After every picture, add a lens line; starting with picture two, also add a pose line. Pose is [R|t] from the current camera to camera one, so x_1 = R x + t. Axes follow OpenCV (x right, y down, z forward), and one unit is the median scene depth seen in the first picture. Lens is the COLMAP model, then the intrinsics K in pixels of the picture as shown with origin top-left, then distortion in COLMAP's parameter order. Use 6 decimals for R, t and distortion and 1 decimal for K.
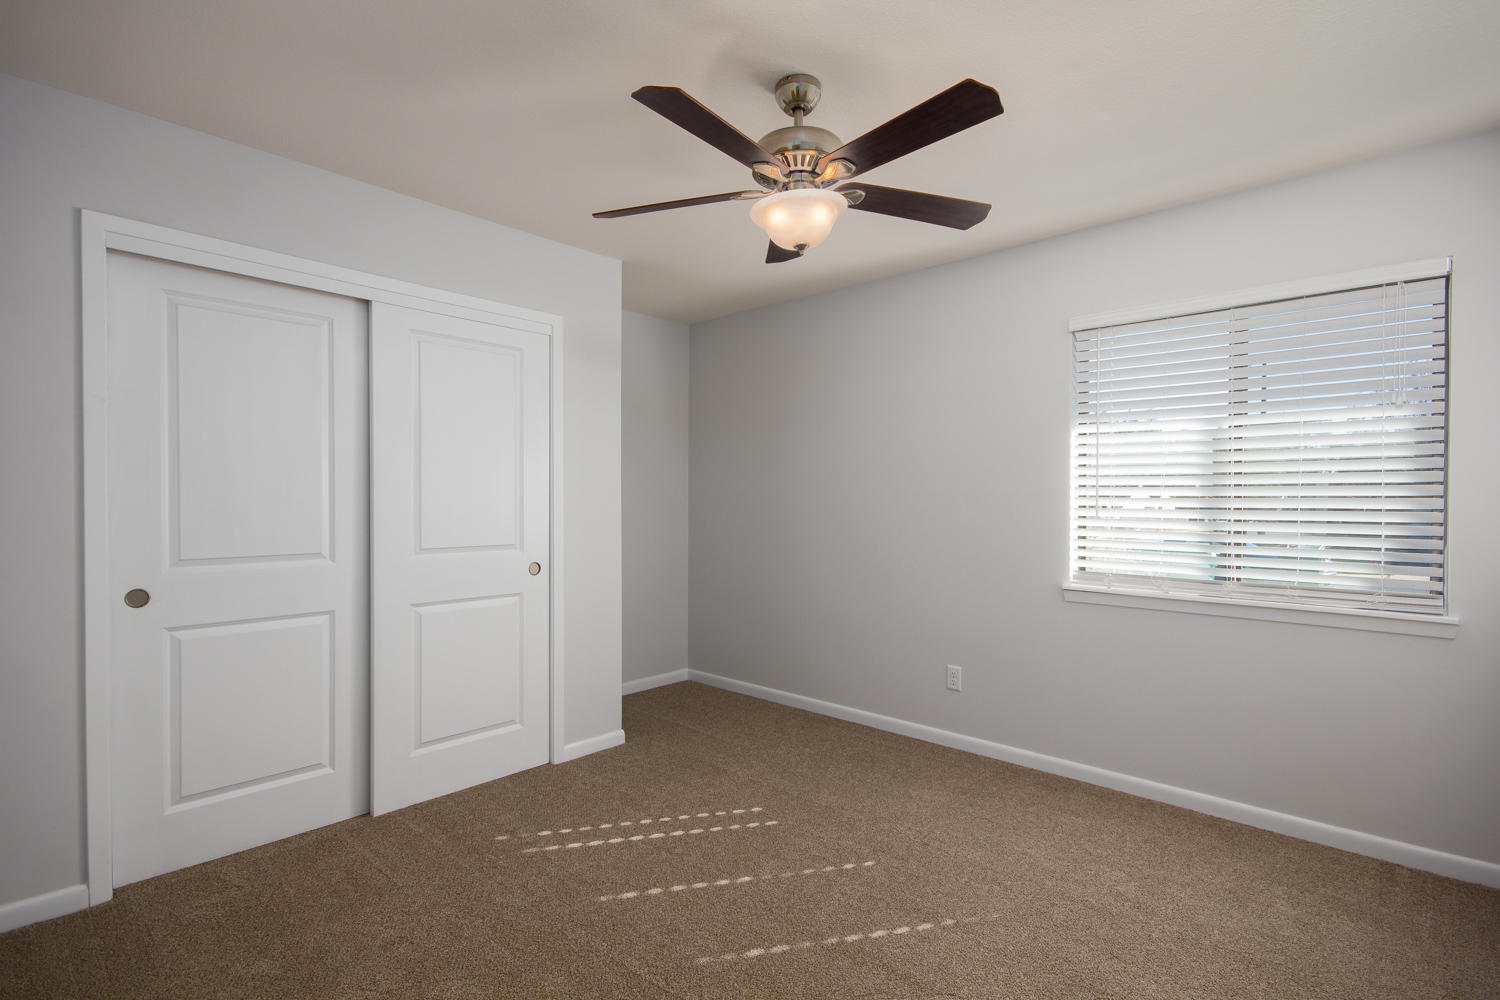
lens RADIAL K [[711.9, 0, 745.0], [0, 711.9, 499.5], [0, 0, 1]] dist [-0.000569, -0.000634]
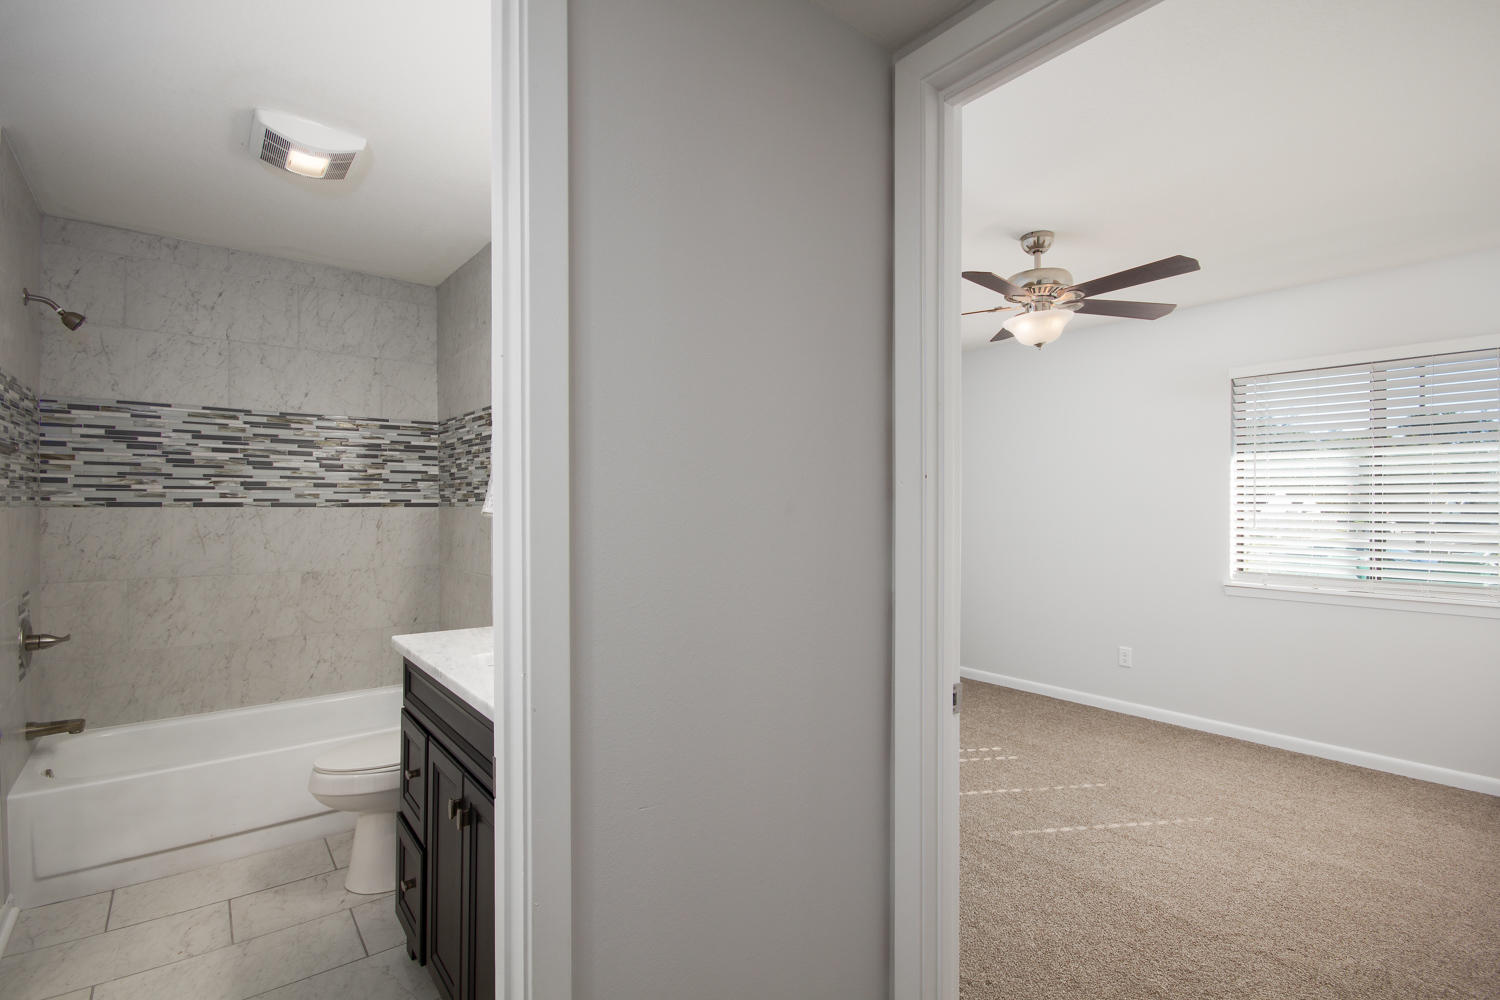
lens RADIAL K [[680.0, 0, 747.8], [0, 680.0, 508.1], [0, 0, 1]] dist [0.007776, -0.014860]
pose [[0.987560, -0.005416, -0.157152, -0.218901], [0.005807, 0.999981, 0.002033, -0.019450], [0.157138, -0.002920, 0.987572, -0.356037]]
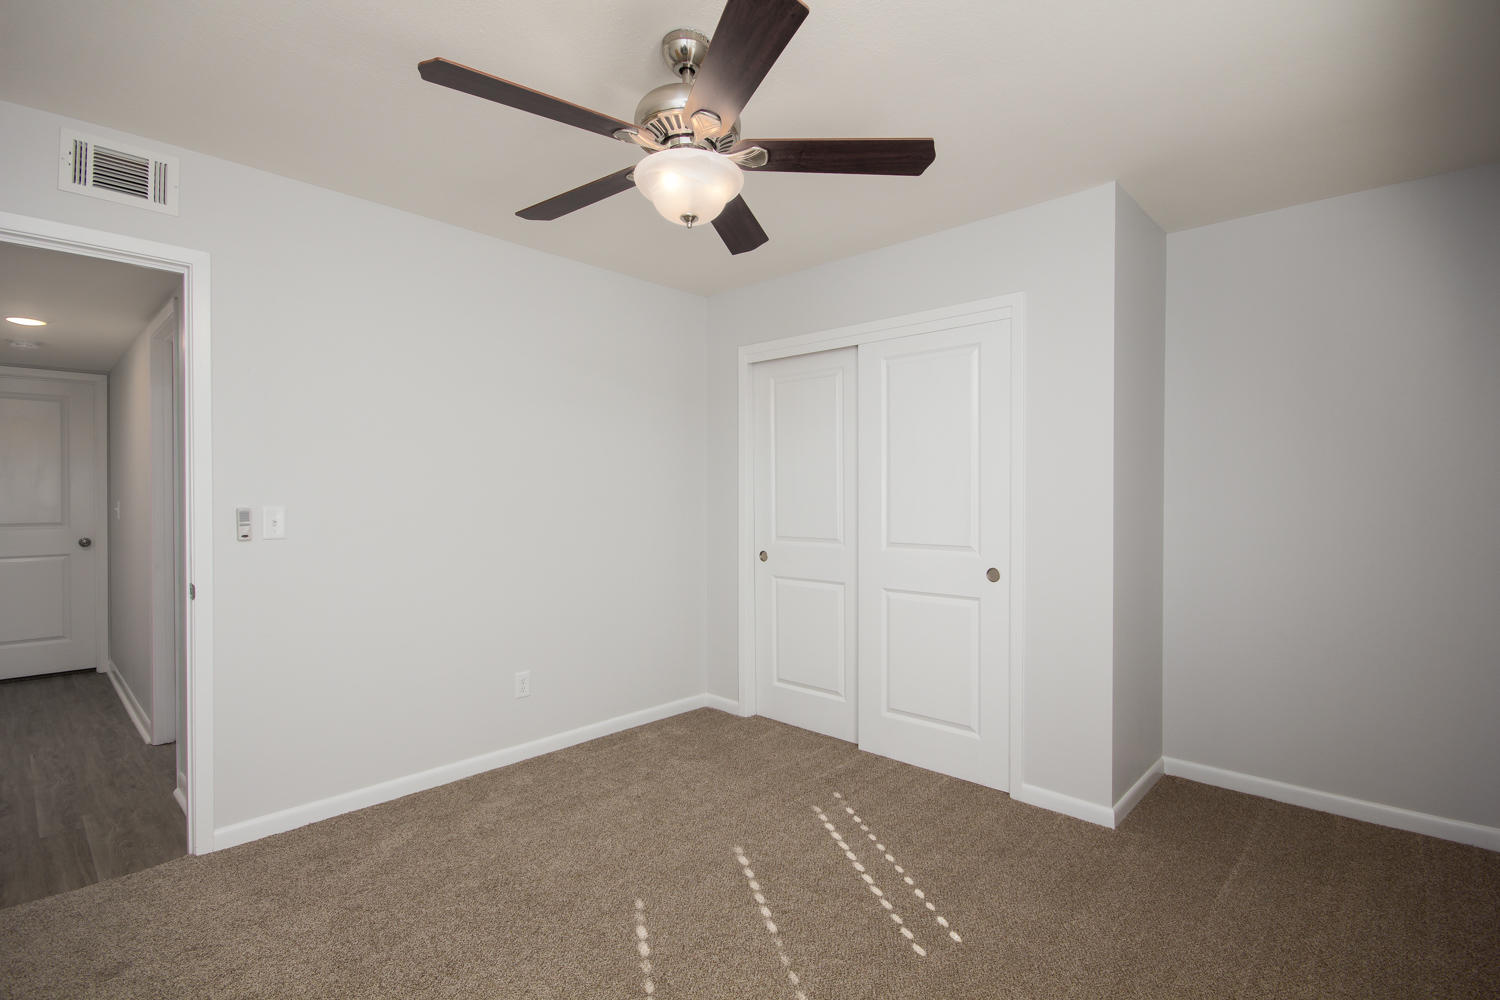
lens RADIAL K [[690.7, 0, 750.1], [0, 690.7, 503.2], [0, 0, 1]] dist [-0.003230, -0.000304]
pose [[-0.006223, 0.004516, -0.999970, 0.682723], [-0.001019, 0.999989, 0.004523, -0.000310], [0.999980, 0.001048, -0.006218, 0.774903]]
